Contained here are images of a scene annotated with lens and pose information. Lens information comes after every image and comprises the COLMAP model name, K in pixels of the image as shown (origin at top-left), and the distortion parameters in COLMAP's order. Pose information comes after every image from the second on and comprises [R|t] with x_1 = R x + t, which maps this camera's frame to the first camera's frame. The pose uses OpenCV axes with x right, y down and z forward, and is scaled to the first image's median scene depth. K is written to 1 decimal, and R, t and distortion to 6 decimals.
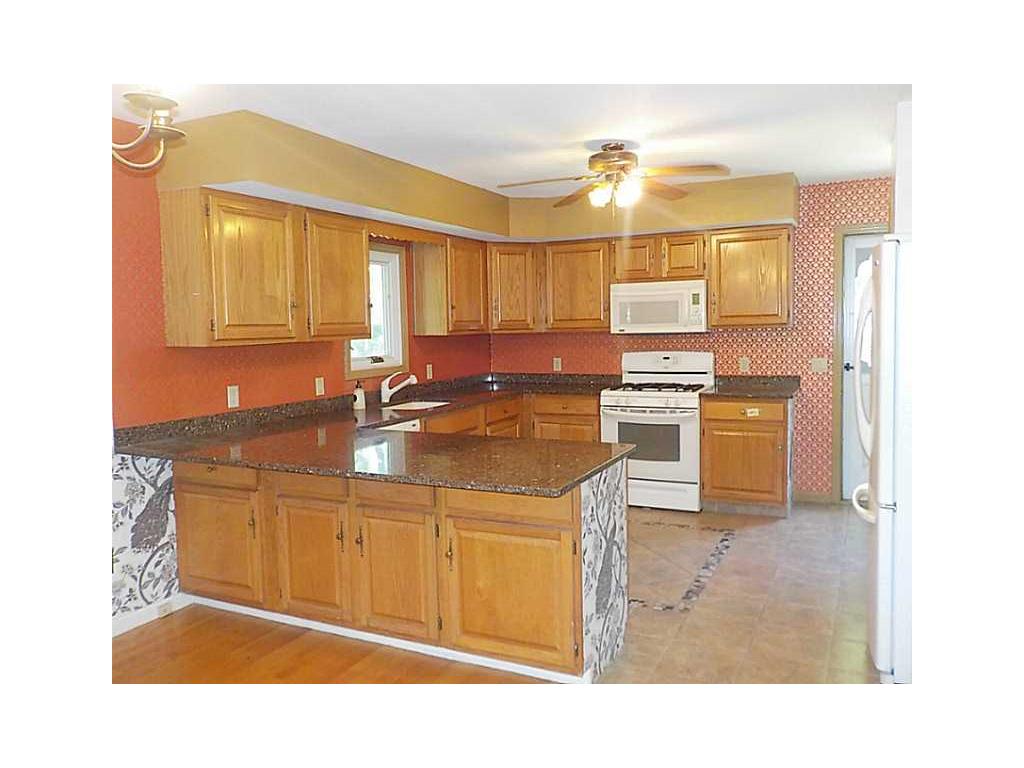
lens RADIAL K [[727.7, 0, 514.2], [0, 727.7, 380.9], [0, 0, 1]] dist [0.002690, 0.001001]
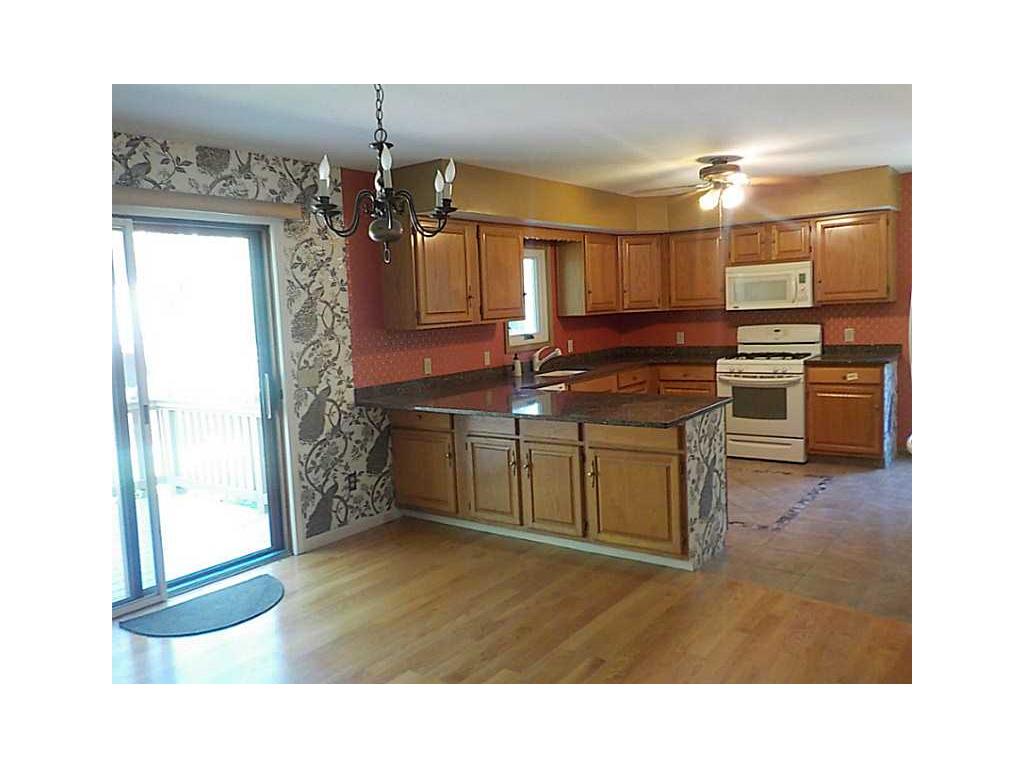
lens RADIAL K [[727.7, 0, 514.2], [0, 727.7, 380.9], [0, 0, 1]] dist [0.002690, 0.001001]
pose [[0.983335, -0.008261, -0.181616, 0.012210], [0.014222, 0.999401, 0.031545, 0.006880], [0.181246, -0.033602, 0.982864, -0.237447]]
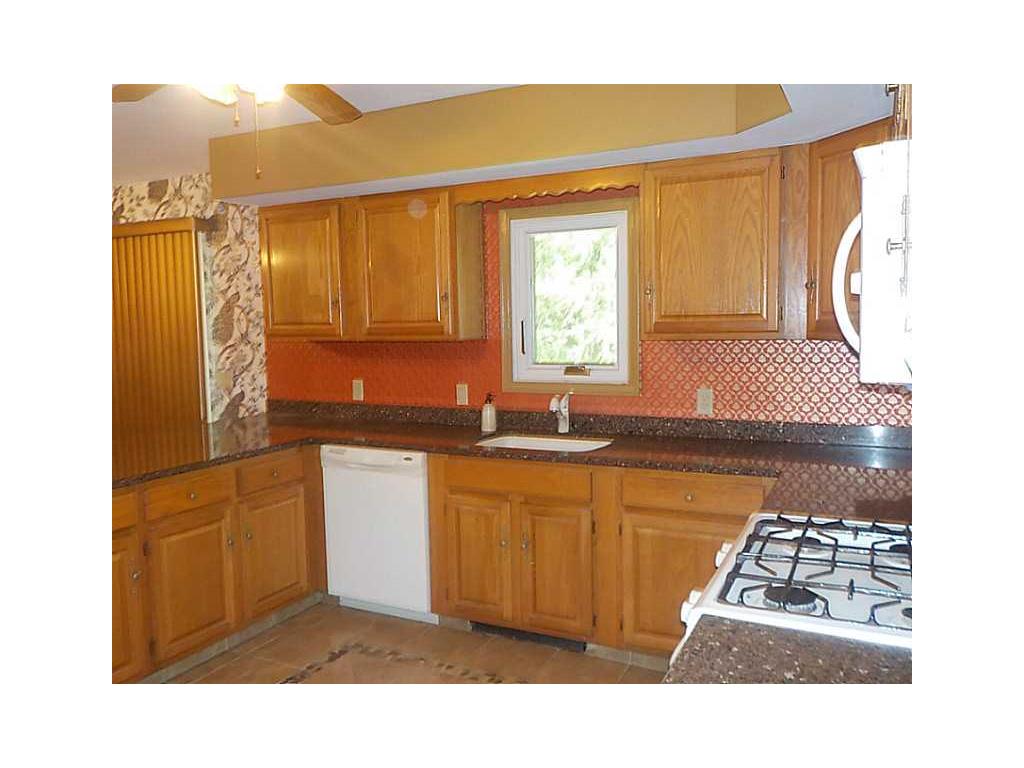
lens RADIAL K [[727.7, 0, 514.2], [0, 727.7, 380.9], [0, 0, 1]] dist [0.002690, 0.001001]
pose [[-0.015017, 0.095263, -0.995339, 0.526546], [-0.065080, 0.993247, 0.096045, -0.085110], [0.997767, 0.066219, -0.008716, 0.980849]]
